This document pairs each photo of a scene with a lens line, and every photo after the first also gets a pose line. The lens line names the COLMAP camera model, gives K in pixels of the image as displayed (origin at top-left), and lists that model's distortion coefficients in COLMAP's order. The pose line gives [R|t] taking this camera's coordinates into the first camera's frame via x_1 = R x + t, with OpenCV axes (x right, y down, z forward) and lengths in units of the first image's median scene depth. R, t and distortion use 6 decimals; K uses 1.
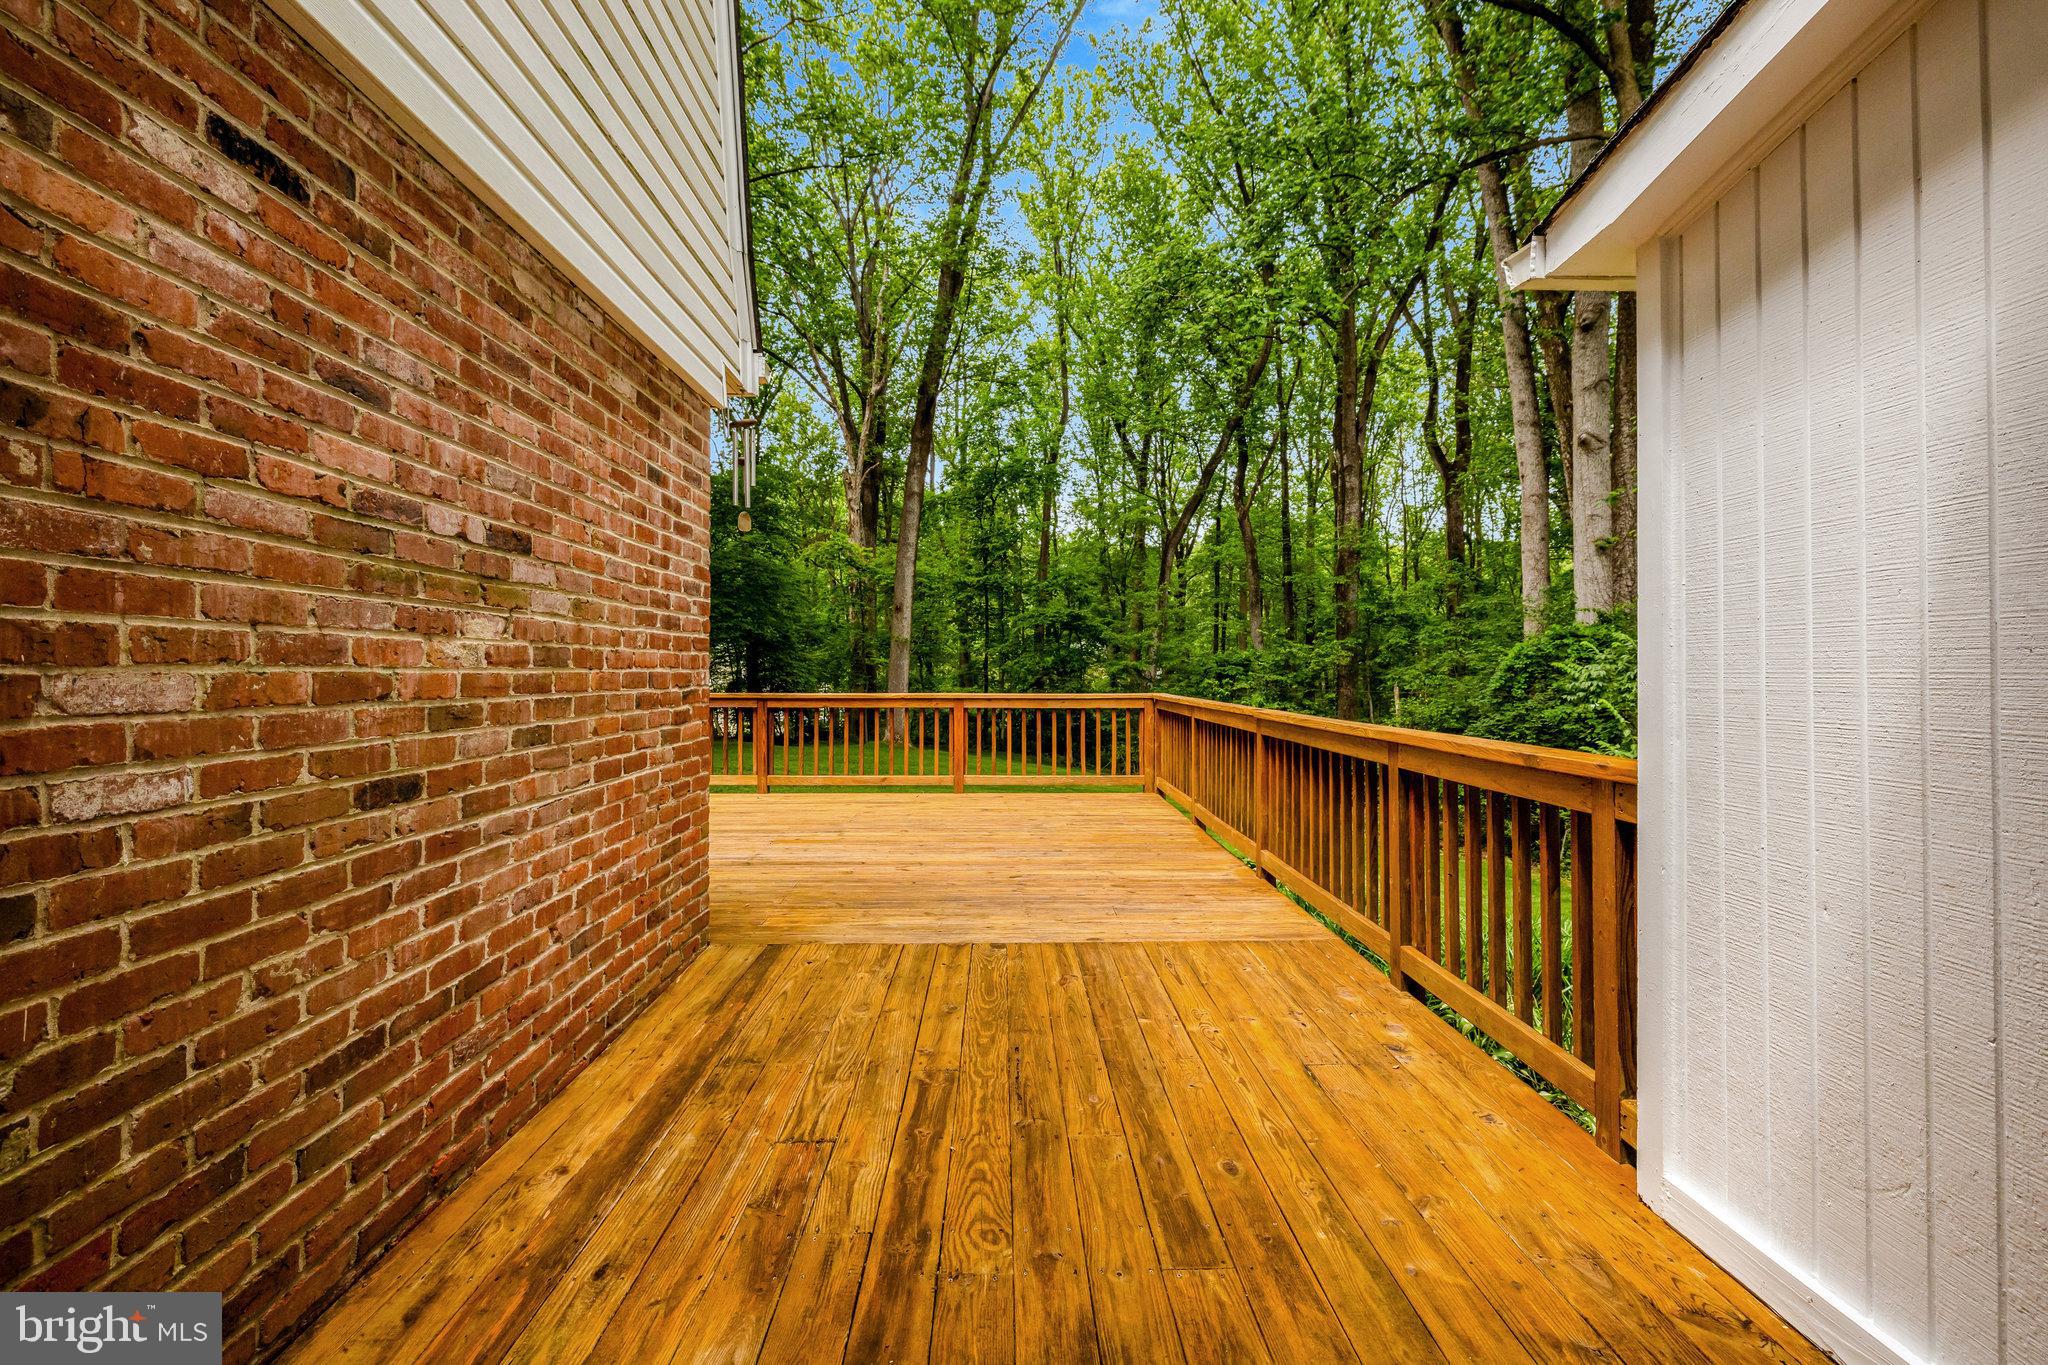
lens RADIAL K [[943.1, 0, 1014.4], [0, 943.1, 664.0], [0, 0, 1]] dist [0.000721, -0.000075]
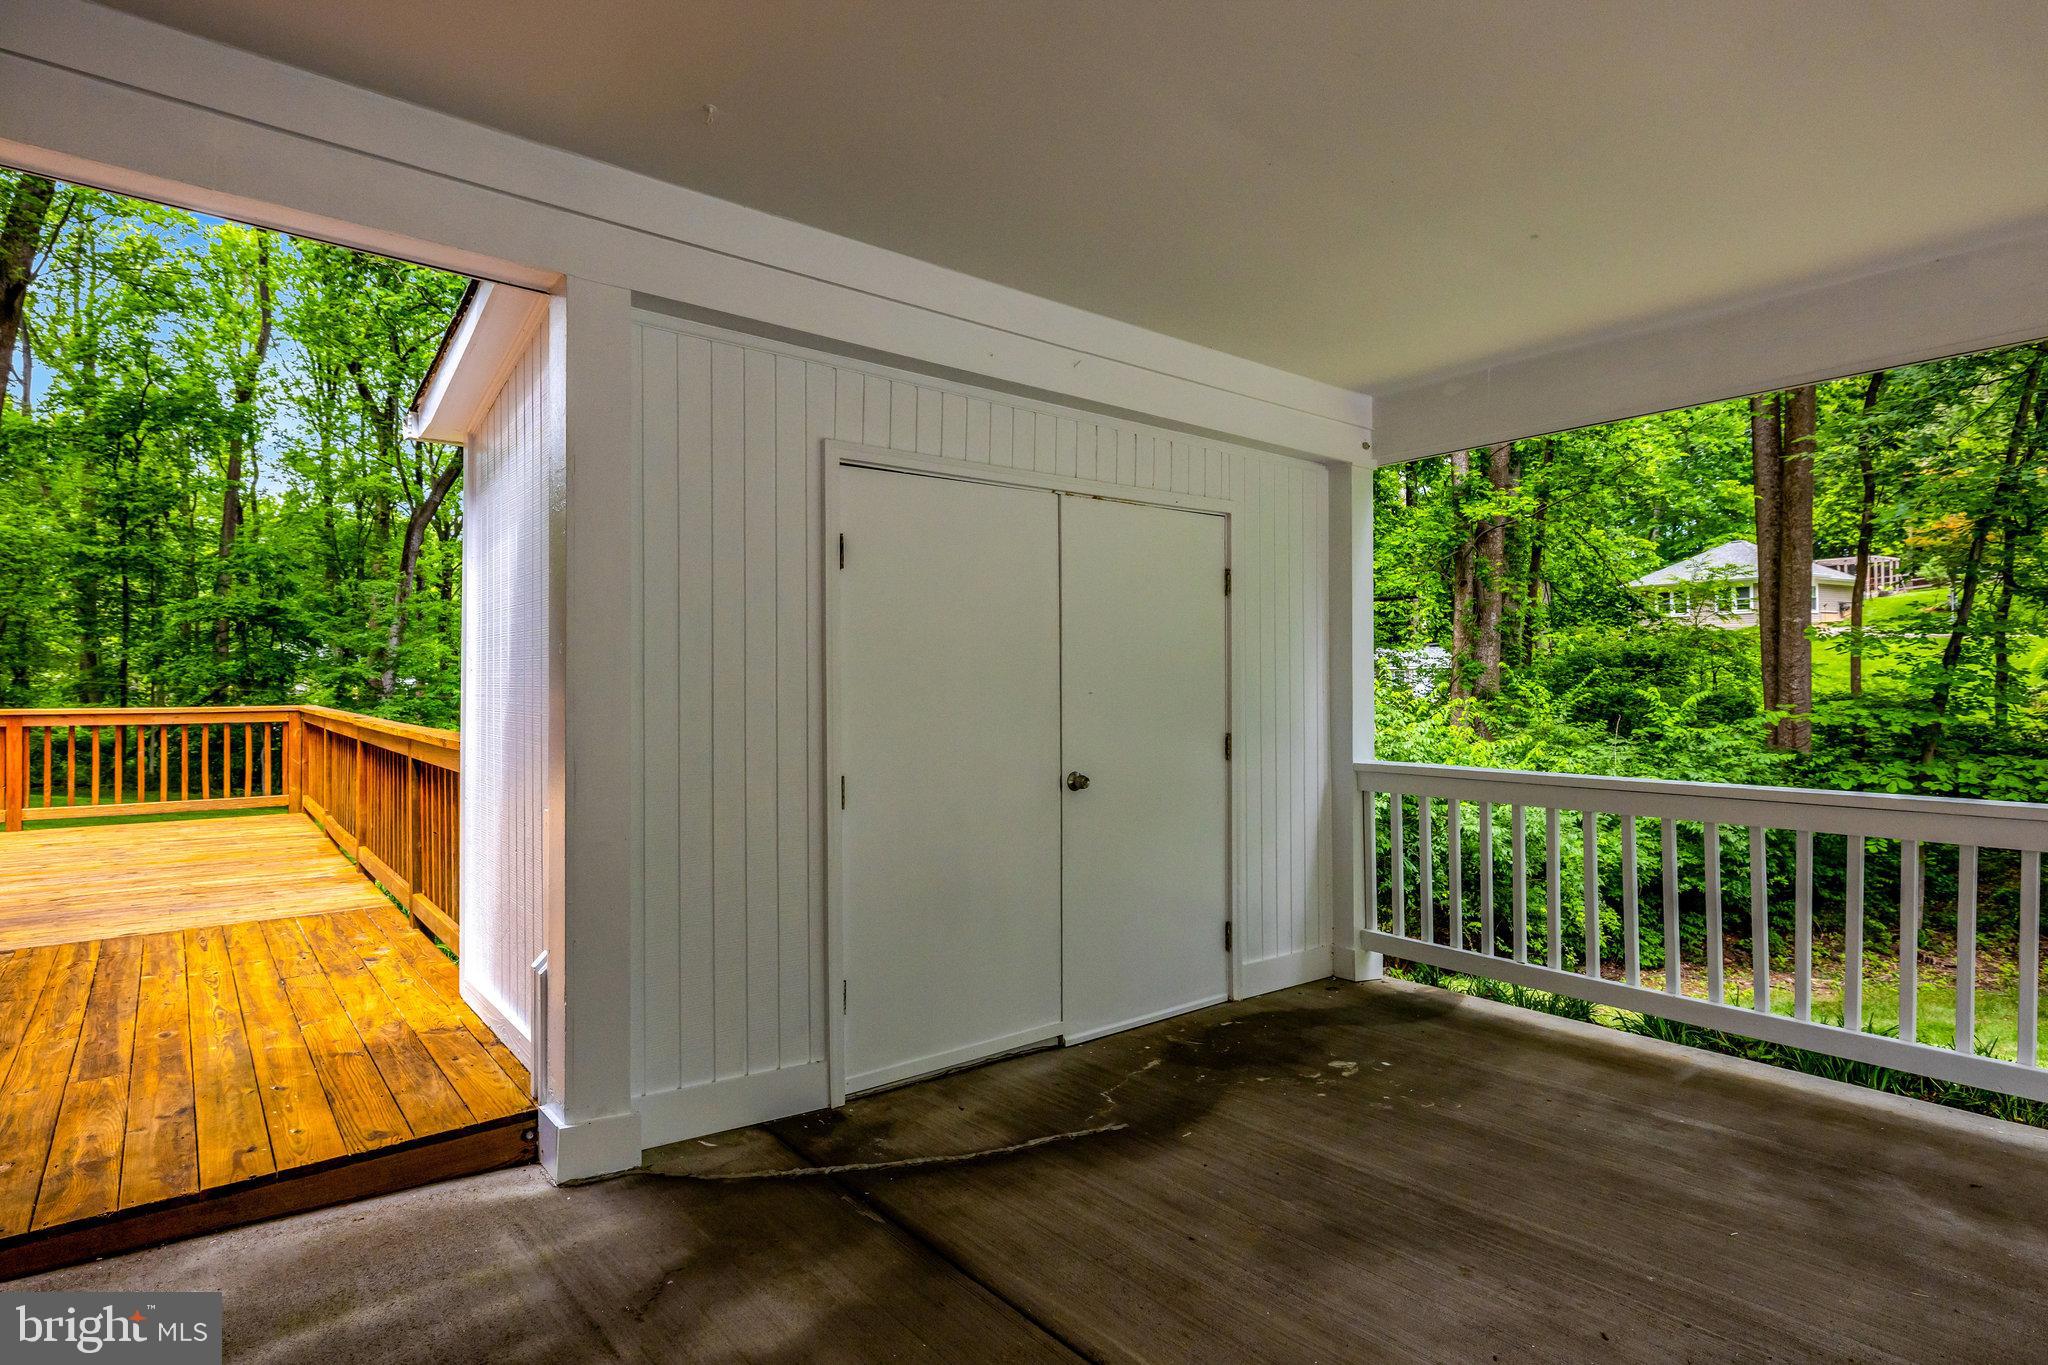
lens RADIAL K [[1079.8, 0, 1029.9], [0, 1079.8, 671.2], [0, 0, 1]] dist [-0.006189, 0.001759]
pose [[0.792119, 0.003961, 0.610353, 0.016330], [-0.004199, 0.999991, -0.001041, -0.000987], [-0.610352, -0.001738, 0.792129, -0.065072]]
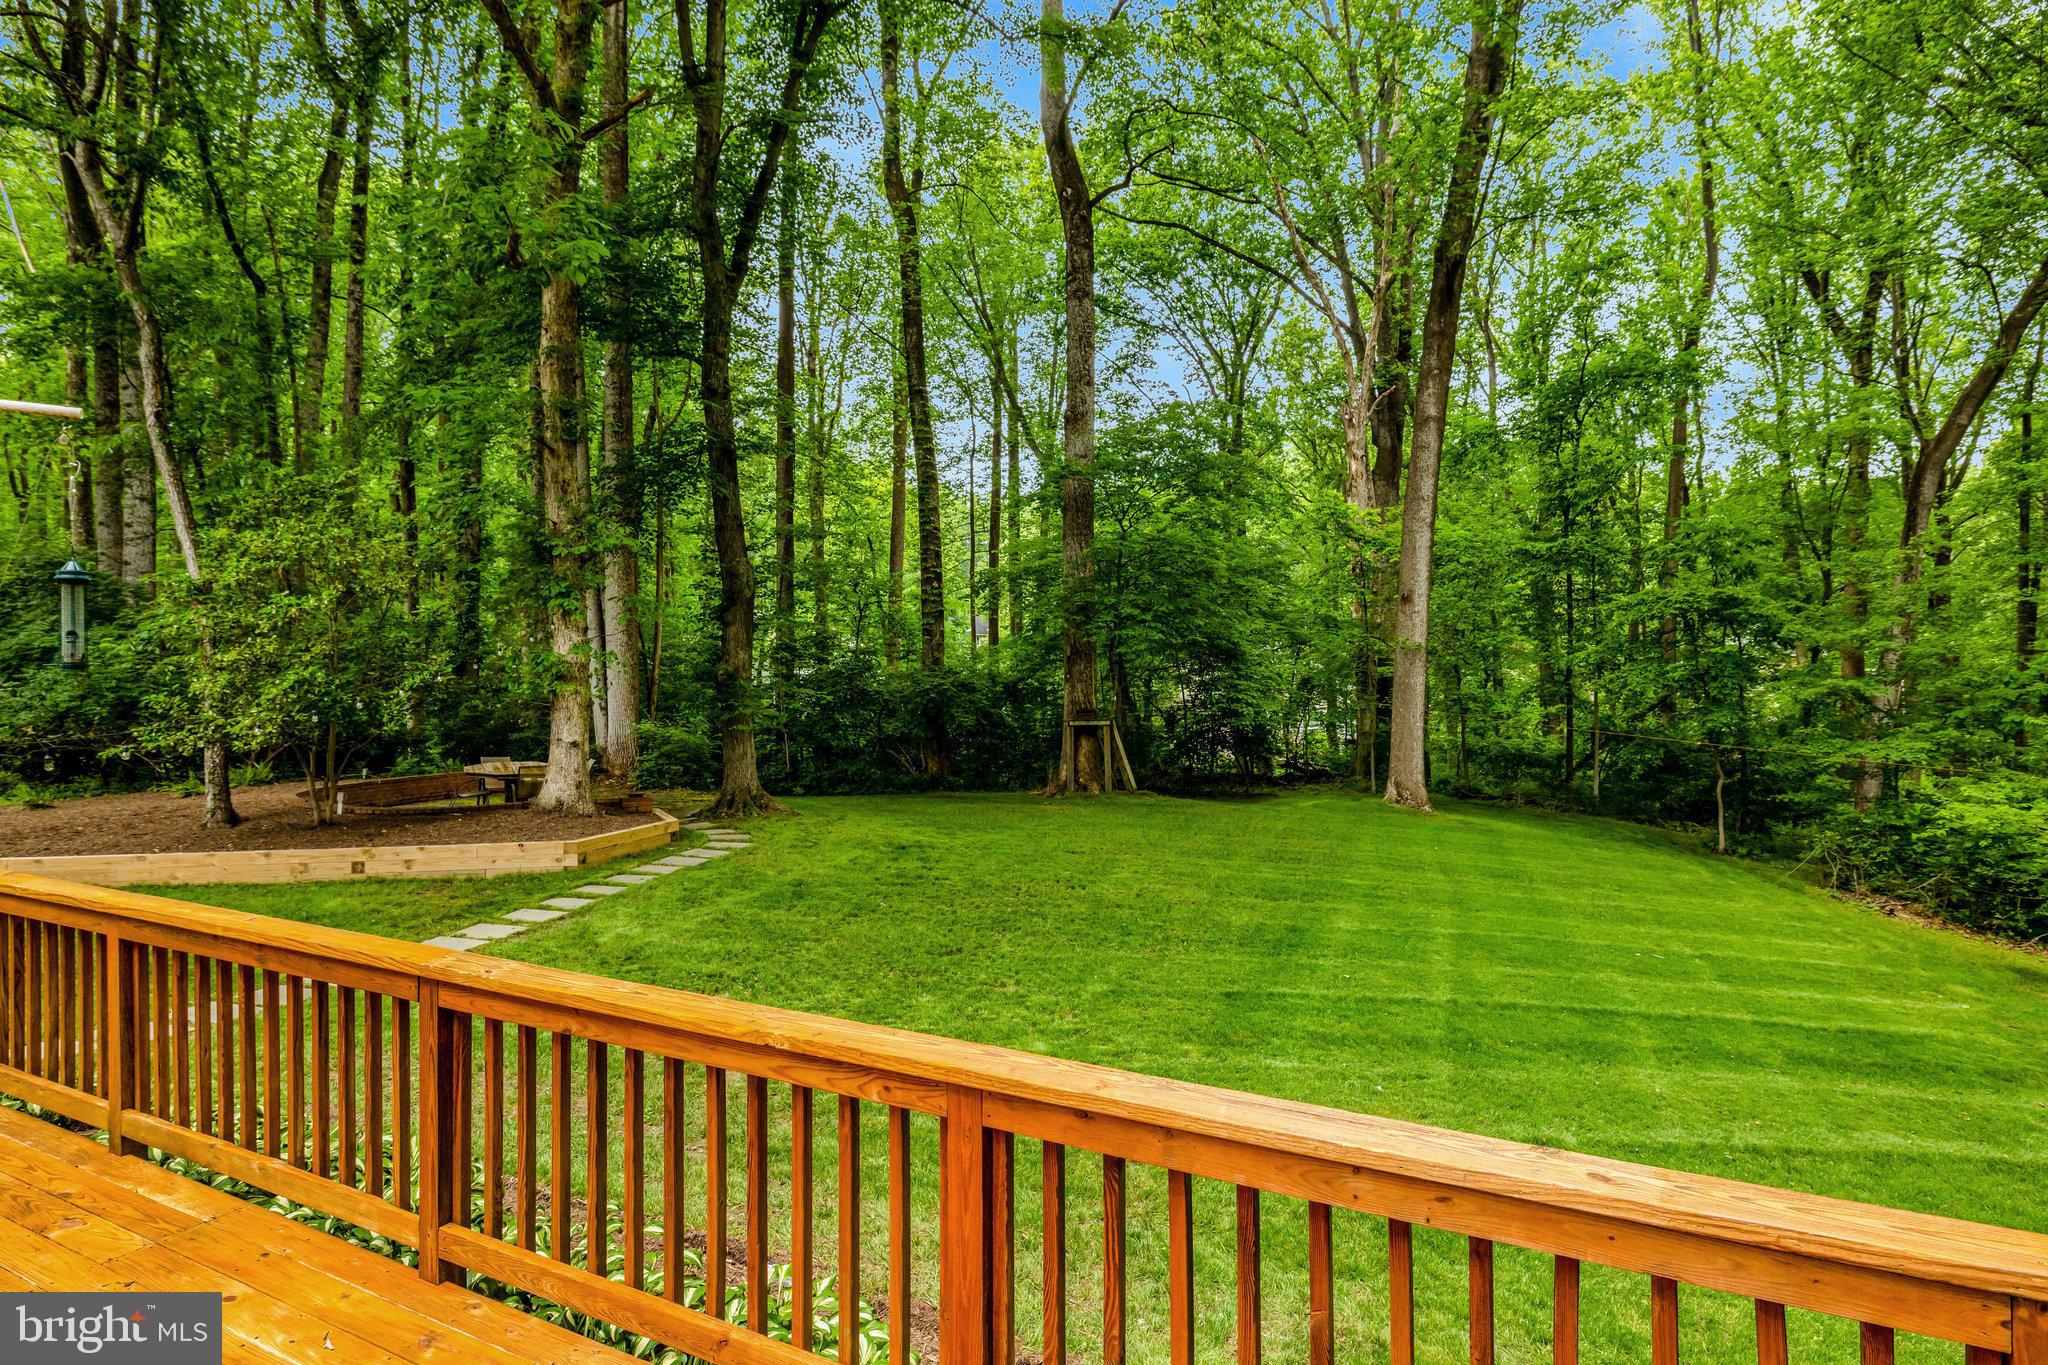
lens RADIAL K [[1079.8, 0, 1045.6], [0, 1079.8, 656.8], [0, 0, 1]] dist [-0.006189, 0.001759]
pose [[0.871547, -0.006309, -0.490272, 0.020117], [0.006967, 0.999976, -0.000481, -0.015379], [0.490263, -0.002996, 0.871569, 0.180077]]
